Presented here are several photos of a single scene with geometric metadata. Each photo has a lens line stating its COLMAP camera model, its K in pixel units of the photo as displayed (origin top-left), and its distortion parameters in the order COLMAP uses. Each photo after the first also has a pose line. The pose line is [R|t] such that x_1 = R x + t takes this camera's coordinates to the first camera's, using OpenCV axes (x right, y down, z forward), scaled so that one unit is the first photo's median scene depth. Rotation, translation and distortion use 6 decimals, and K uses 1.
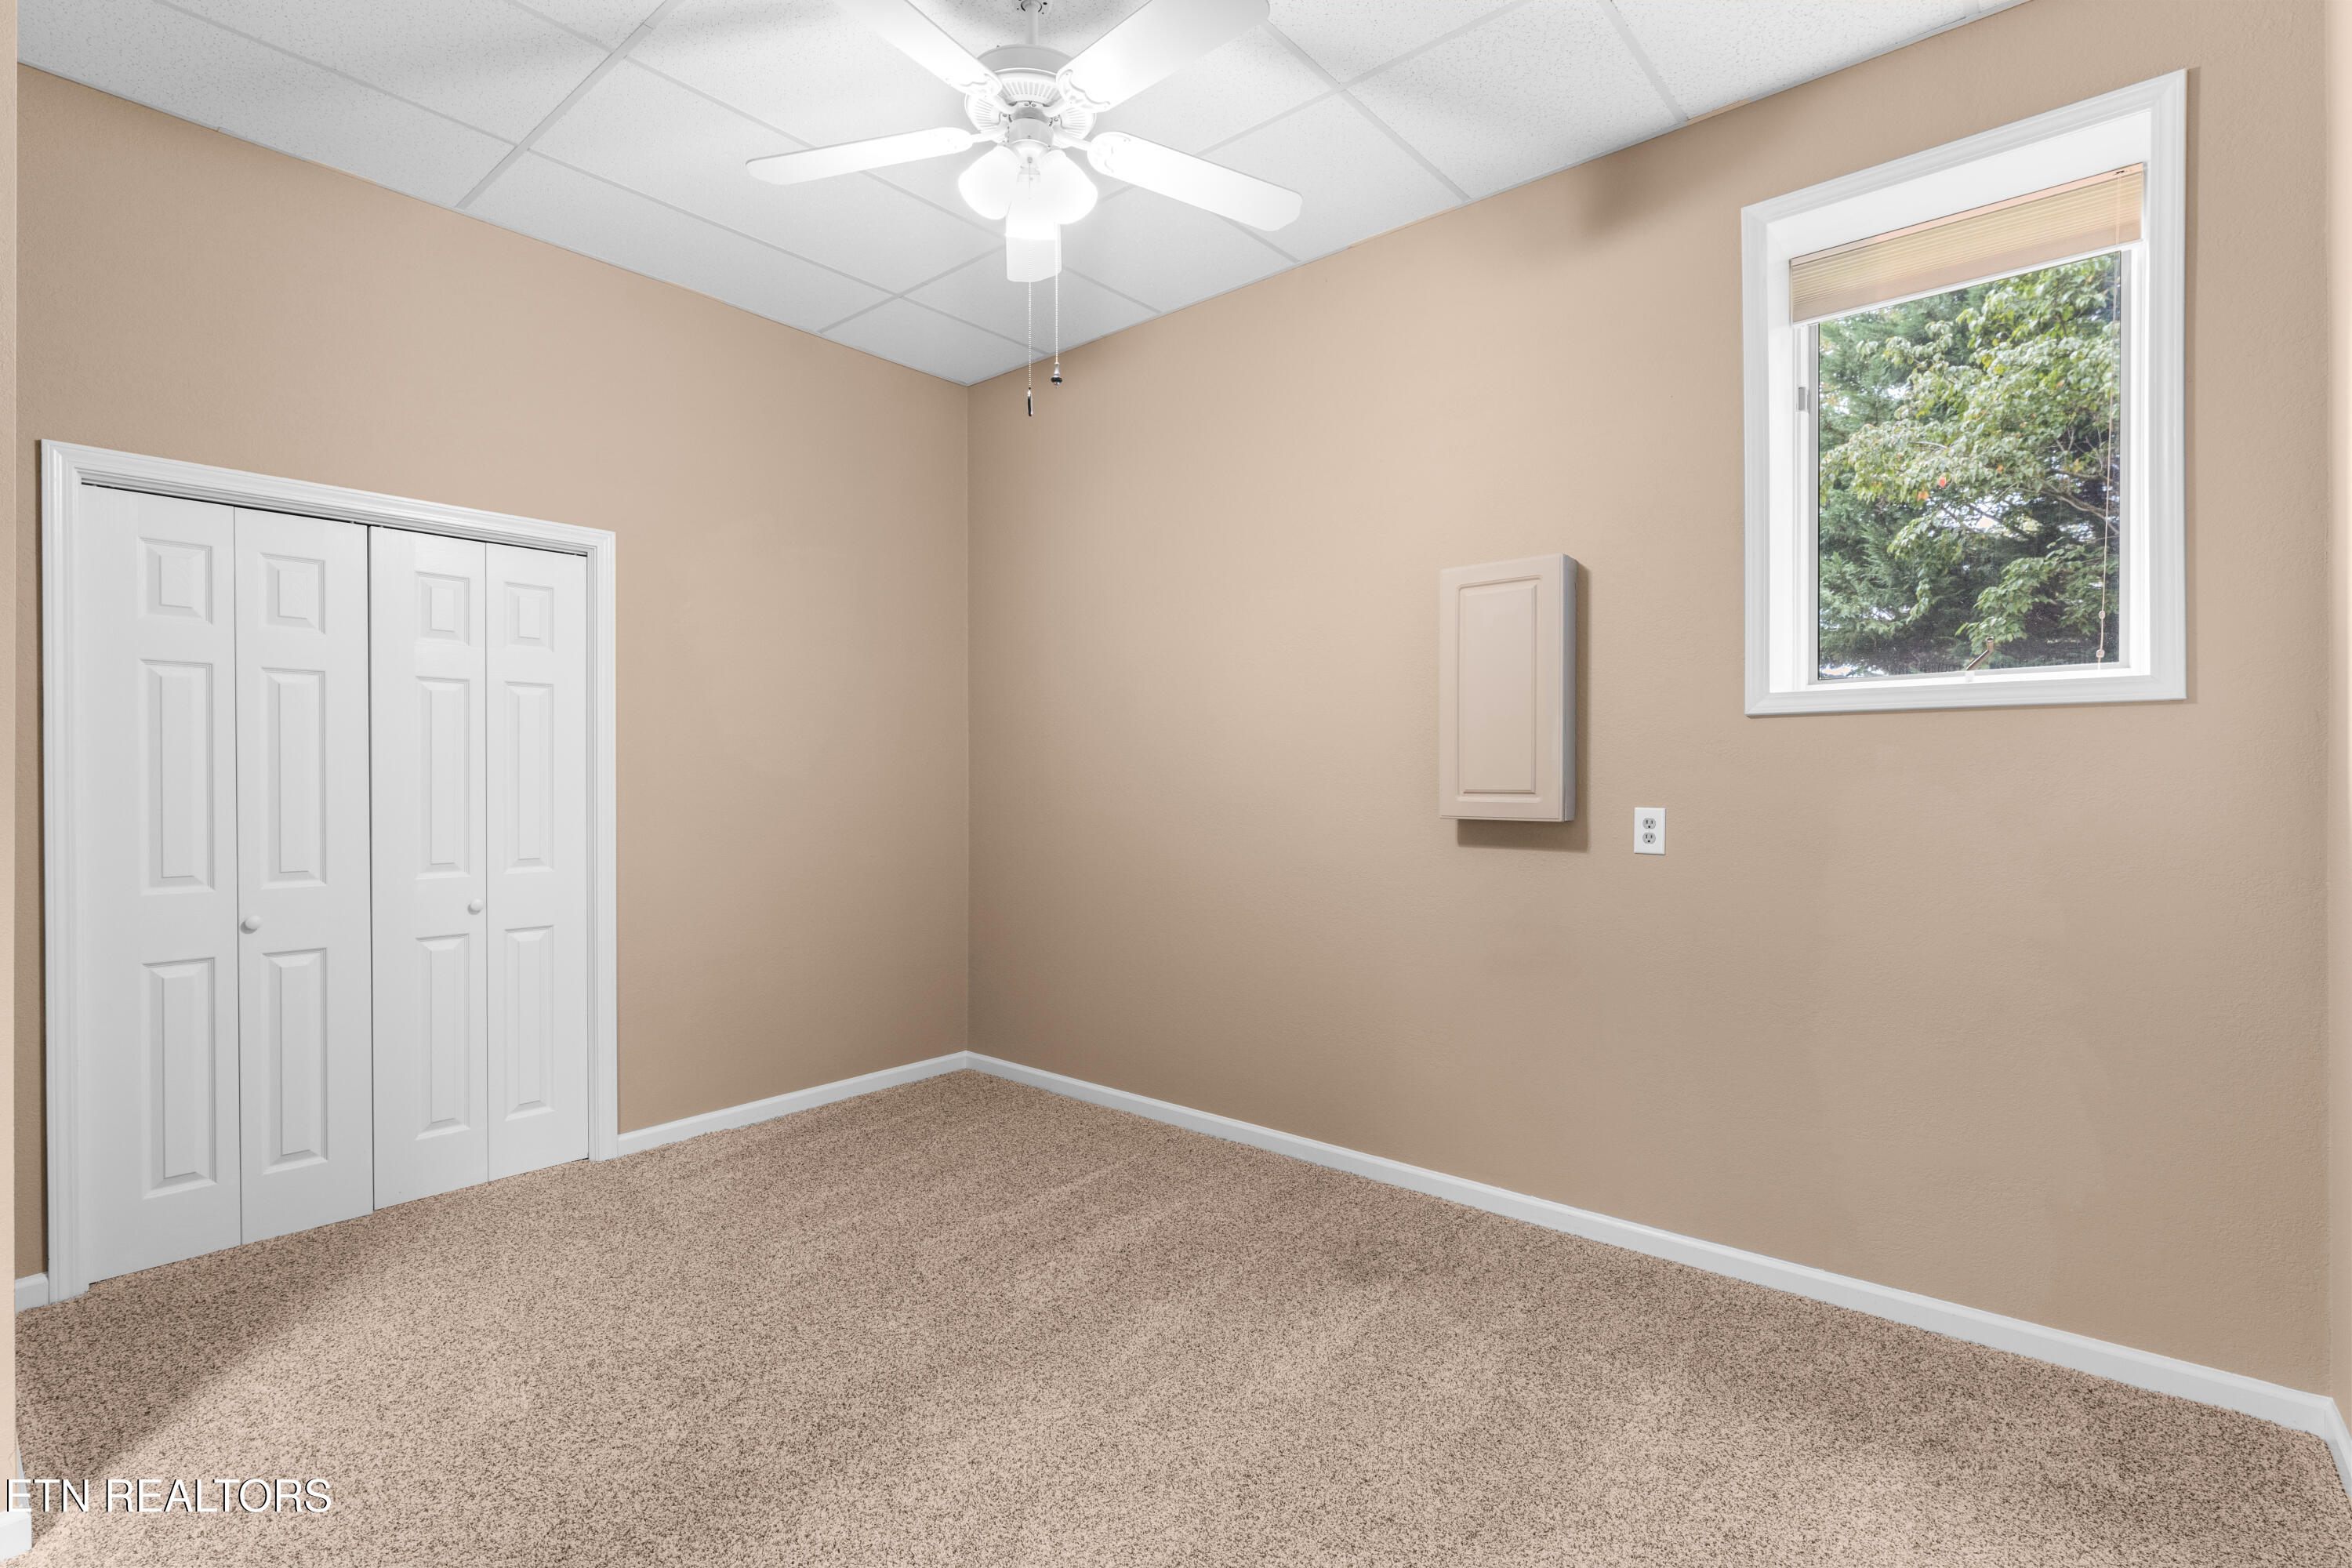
lens RADIAL K [[1099.8, 0, 1171.6], [0, 1099.8, 781.8], [0, 0, 1]] dist [-0.001098, -0.000814]
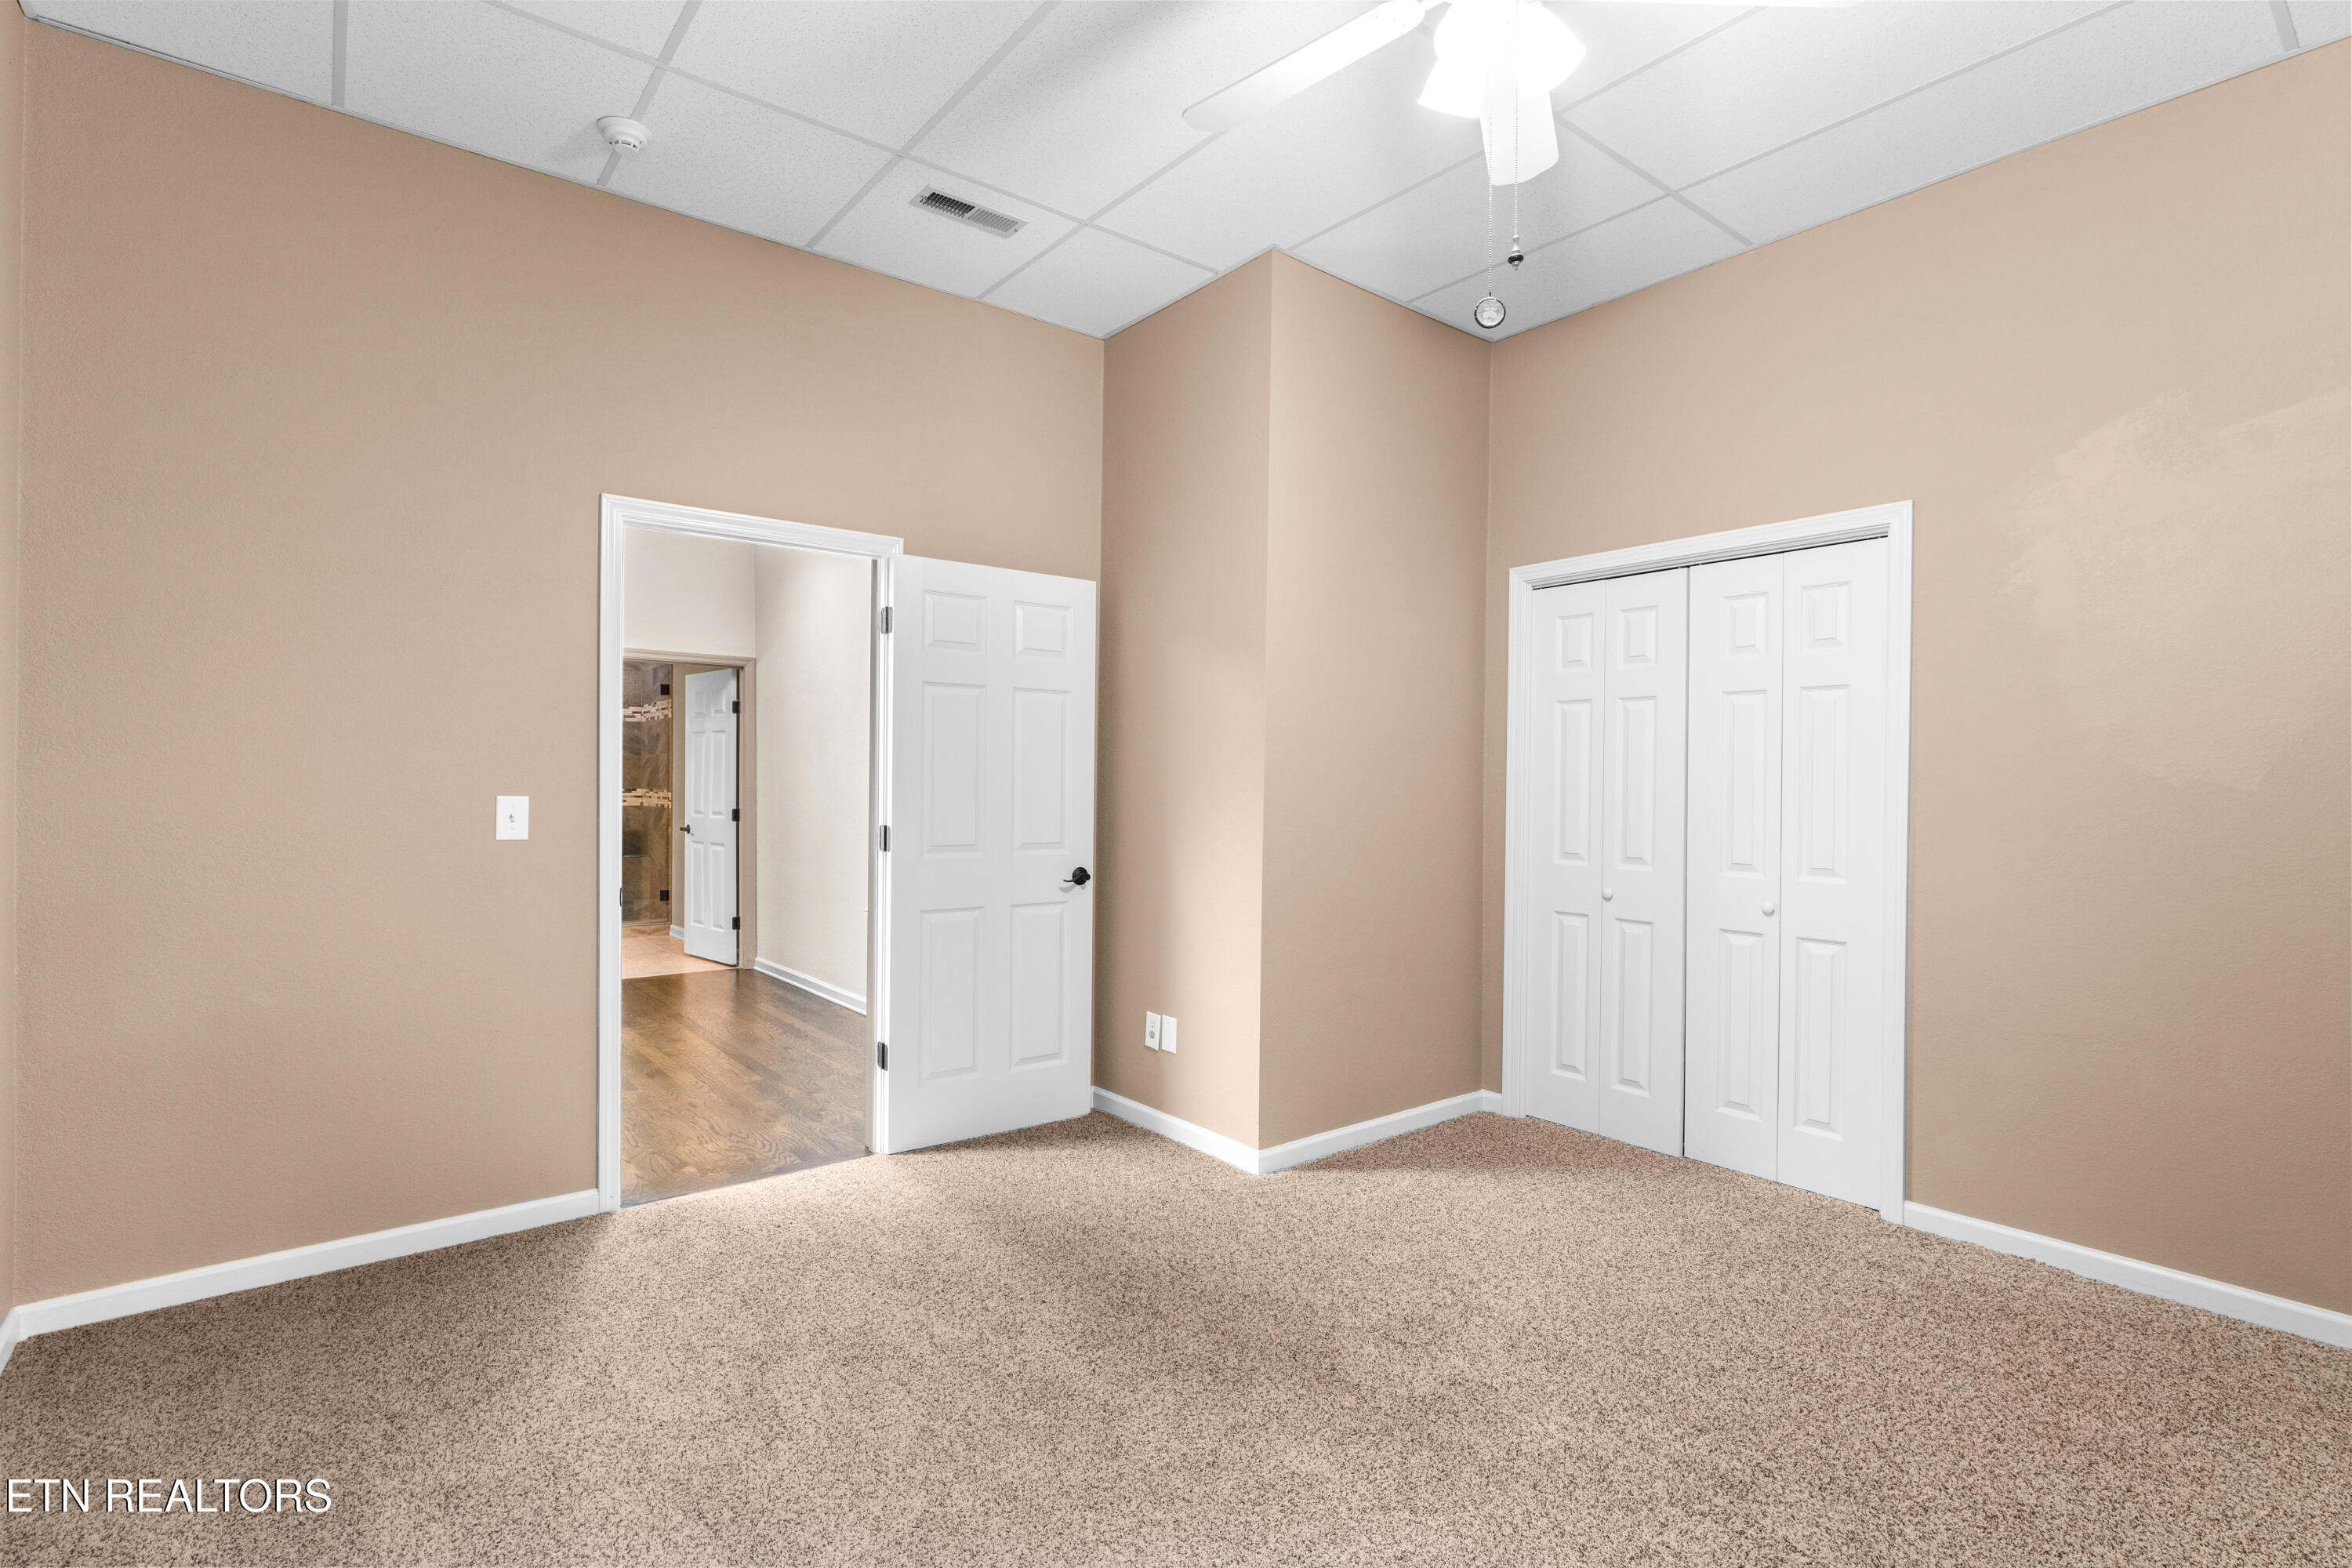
lens RADIAL K [[1099.8, 0, 1170.5], [0, 1099.8, 784.0], [0, 0, 1]] dist [-0.001098, -0.000814]
pose [[-0.194852, 0.000257, -0.980833, 0.486194], [-0.009302, 0.999955, 0.002110, -0.000536], [0.980789, 0.009535, -0.194840, 0.648513]]
